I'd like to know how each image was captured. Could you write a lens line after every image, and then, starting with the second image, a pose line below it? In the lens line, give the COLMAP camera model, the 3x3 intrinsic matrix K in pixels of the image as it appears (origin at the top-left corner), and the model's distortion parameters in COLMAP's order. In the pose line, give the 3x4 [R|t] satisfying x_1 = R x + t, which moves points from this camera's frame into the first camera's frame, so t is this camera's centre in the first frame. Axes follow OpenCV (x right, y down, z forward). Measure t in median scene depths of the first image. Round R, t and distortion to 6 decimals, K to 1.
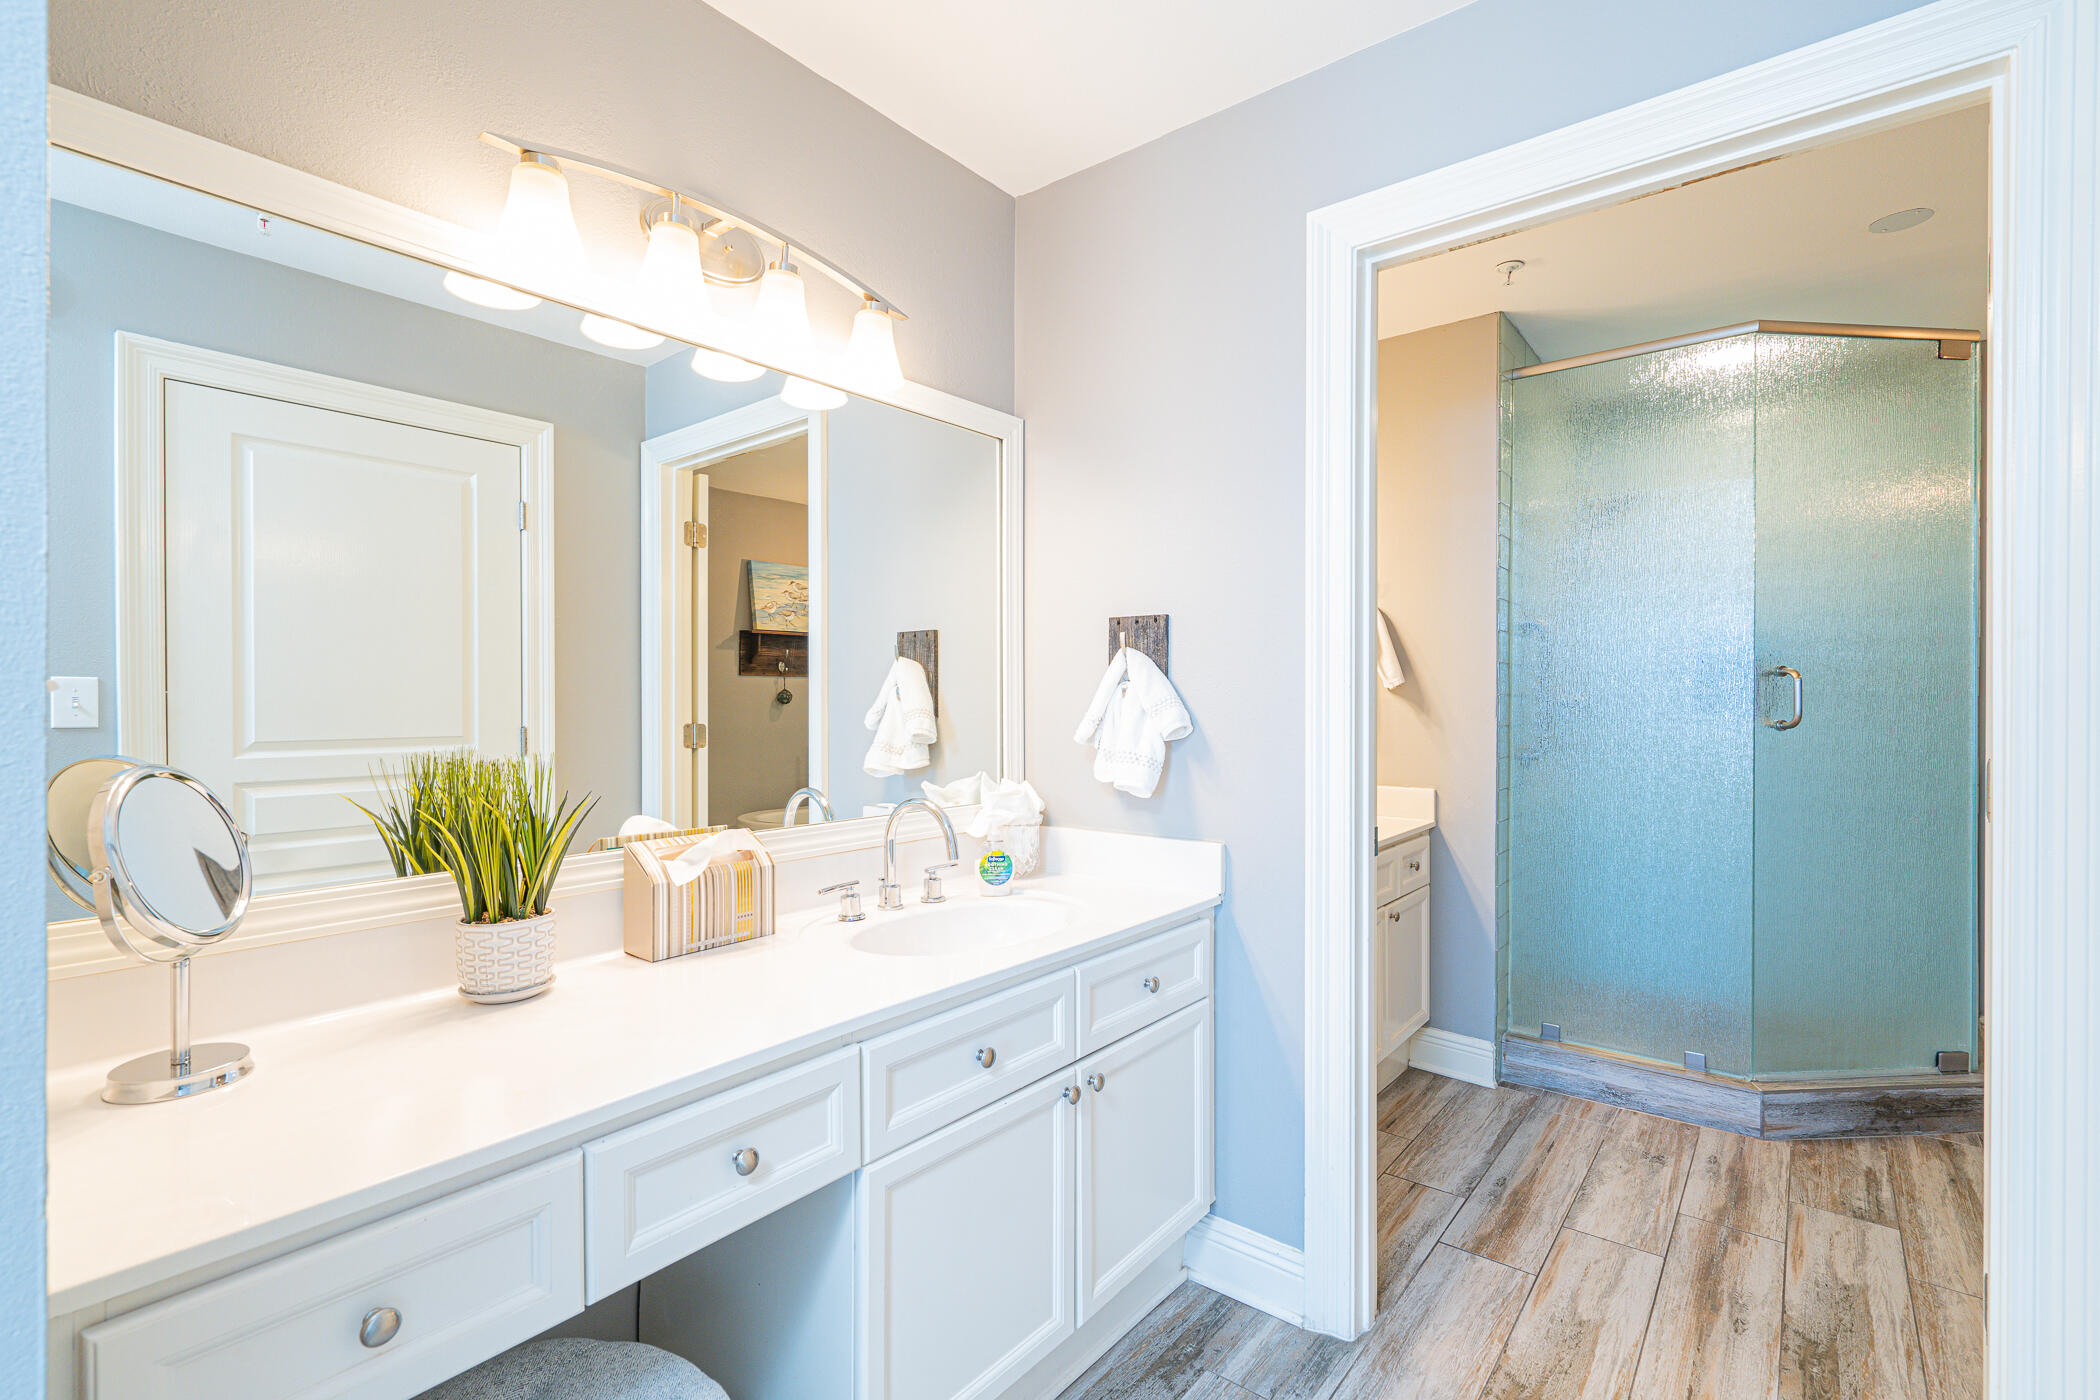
lens RADIAL K [[947.9, 0, 1053.9], [0, 947.9, 703.7], [0, 0, 1]] dist [-0.004586, 0.001872]
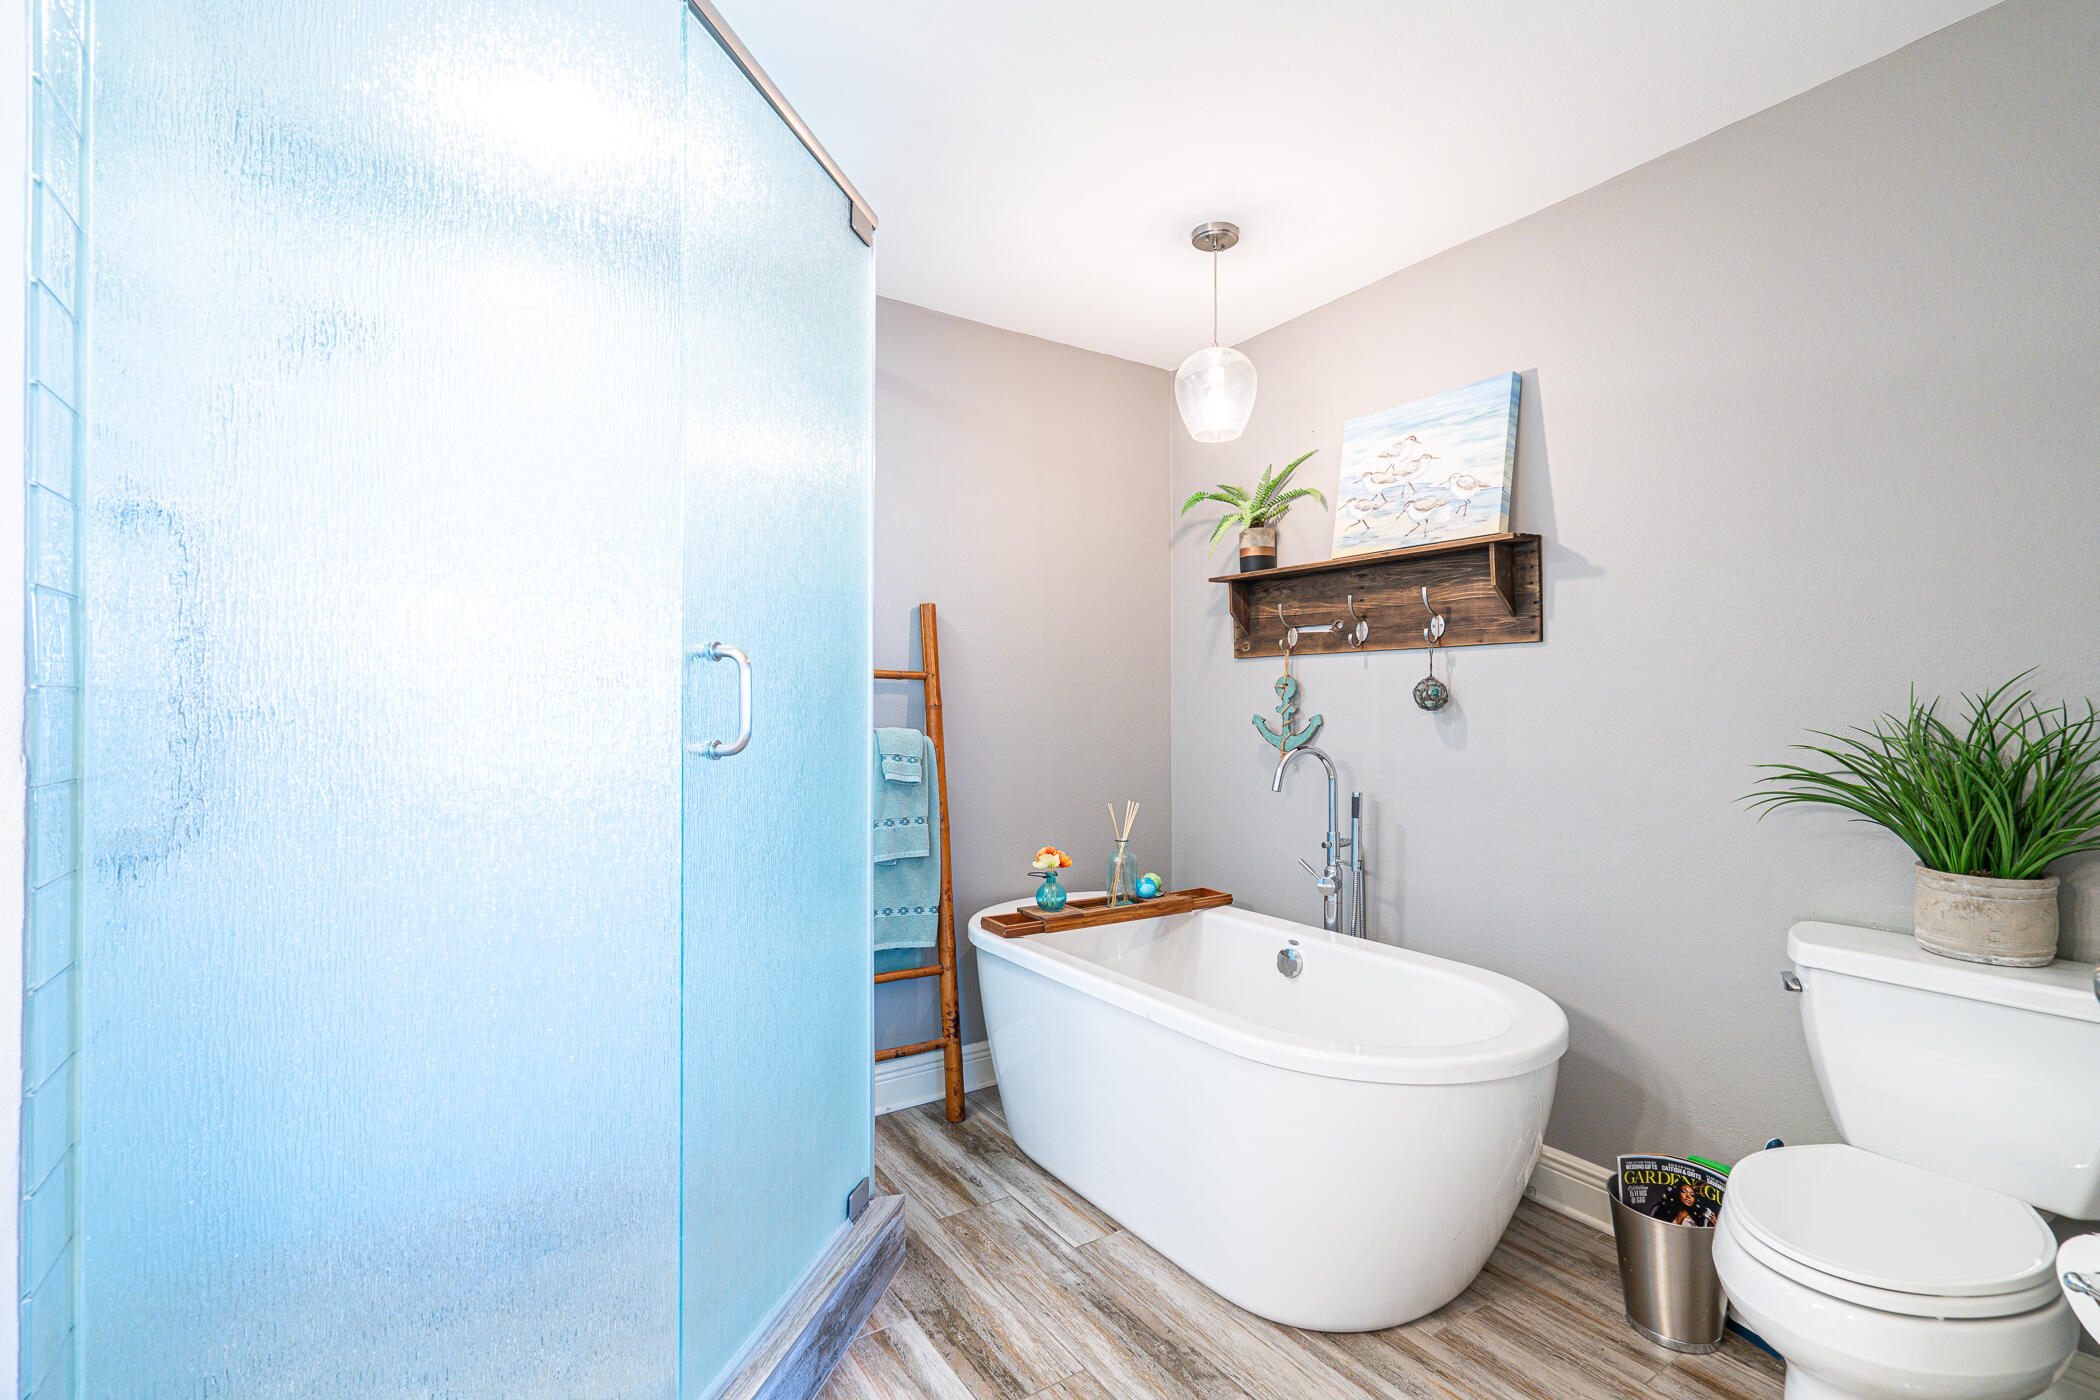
lens RADIAL K [[947.9, 0, 1046.9], [0, 947.9, 702.6], [0, 0, 1]] dist [-0.004586, 0.001872]
pose [[0.312368, 0.002155, 0.949959, 0.300899], [0.003290, 0.999989, -0.003350, -0.002654], [-0.949955, 0.004172, 0.312358, 0.633280]]
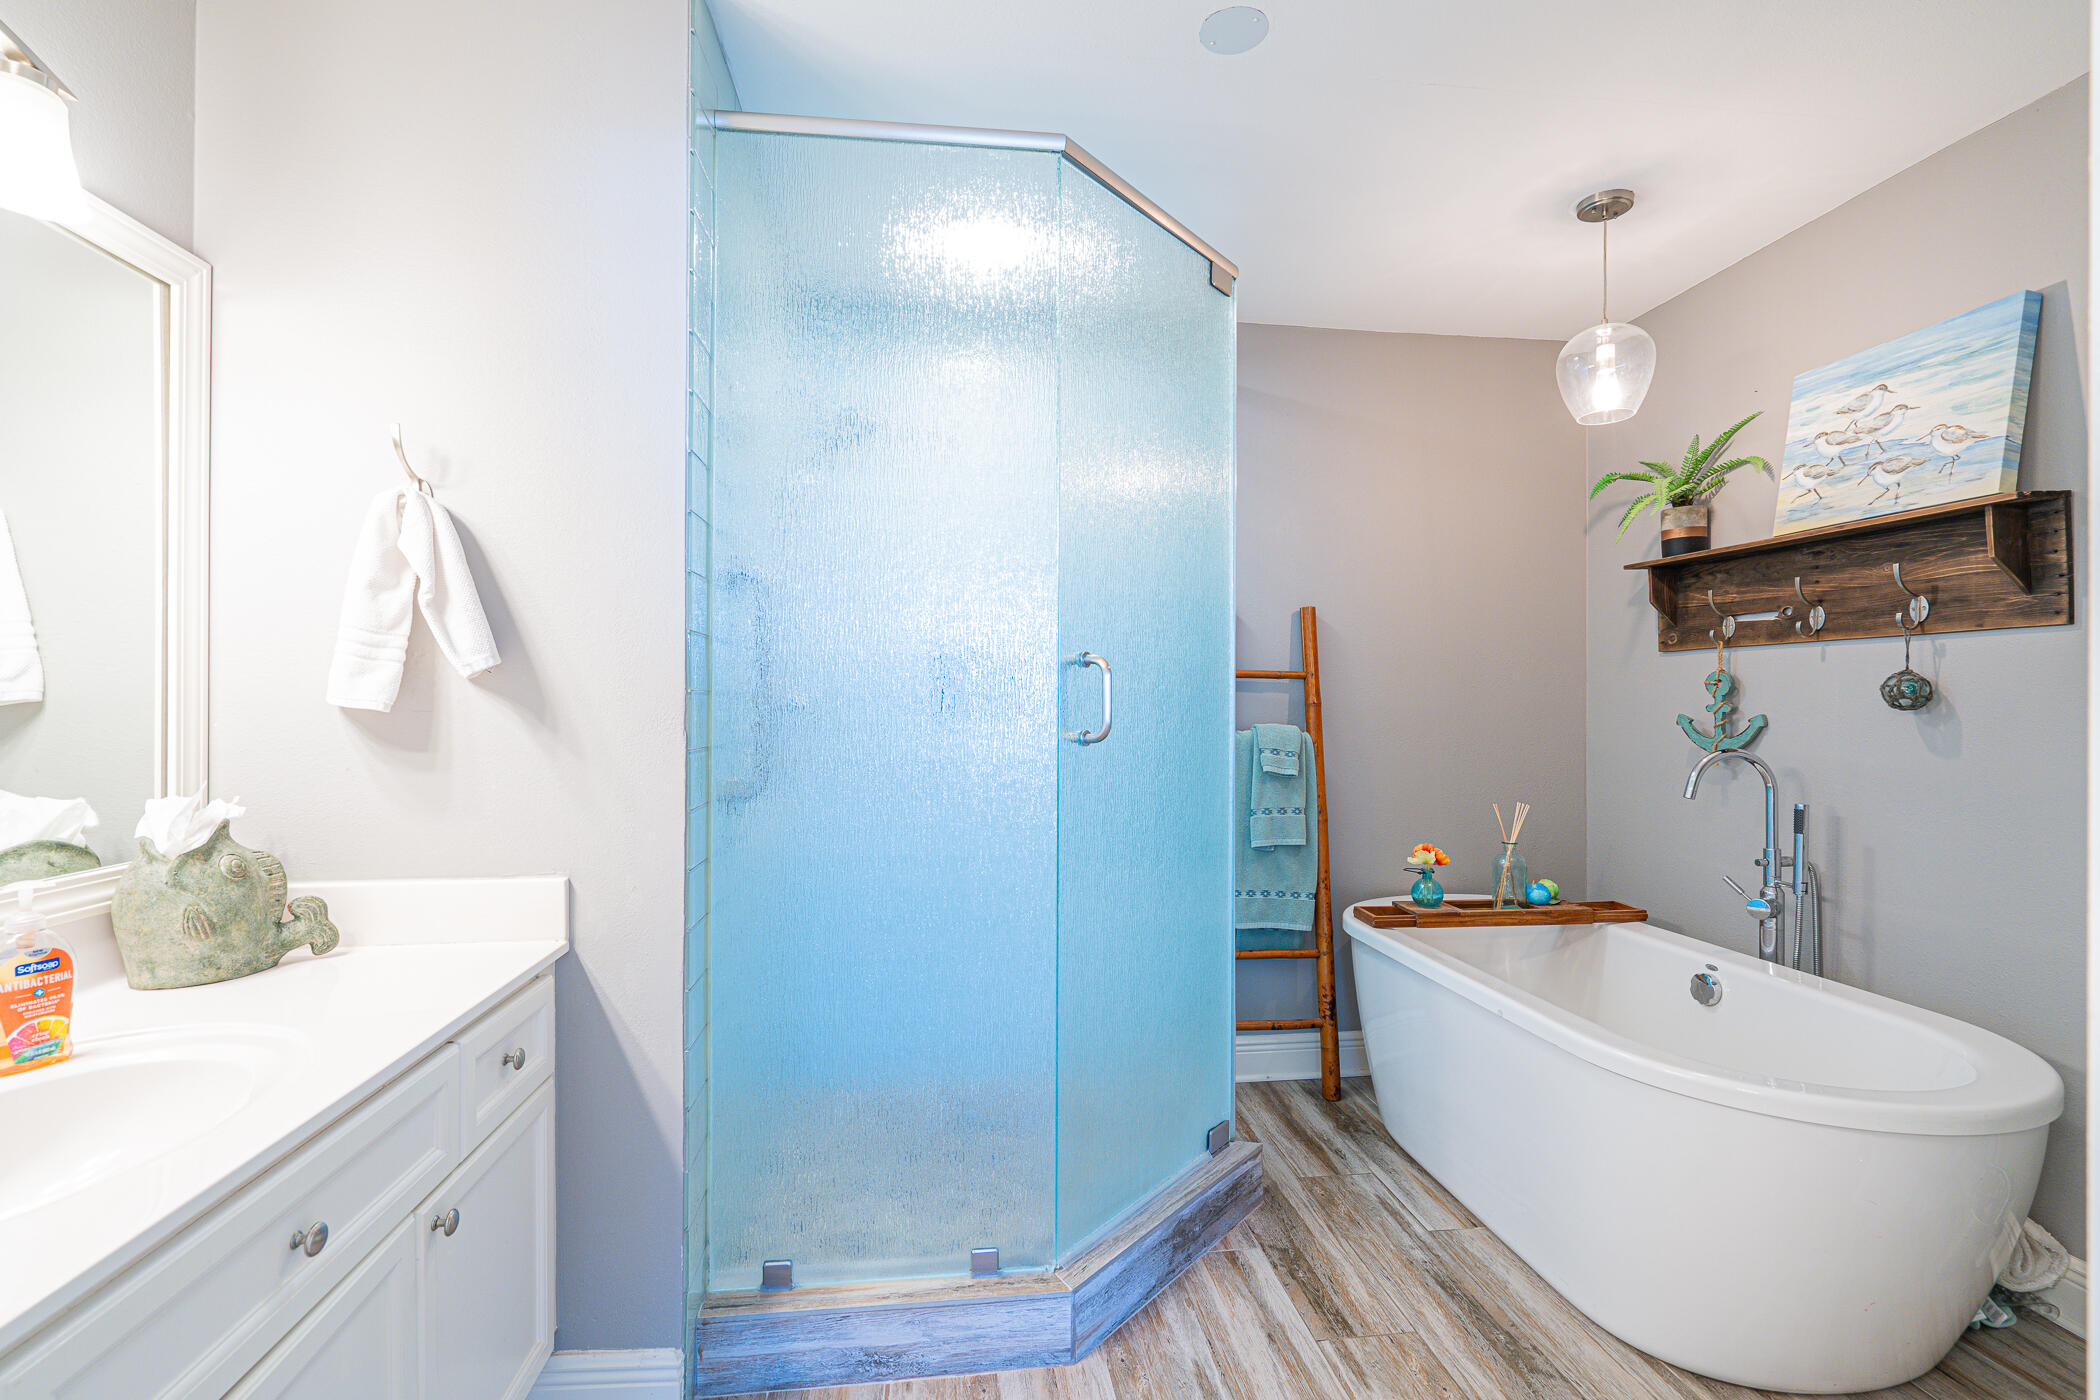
lens RADIAL K [[947.9, 0, 1043.2], [0, 947.9, 702.9], [0, 0, 1]] dist [-0.004586, 0.001872]
pose [[0.703620, 0.000652, 0.710576, 0.250521], [0.000969, 0.999998, -0.001877, -0.002006], [-0.710576, 0.002009, 0.703618, 0.524118]]
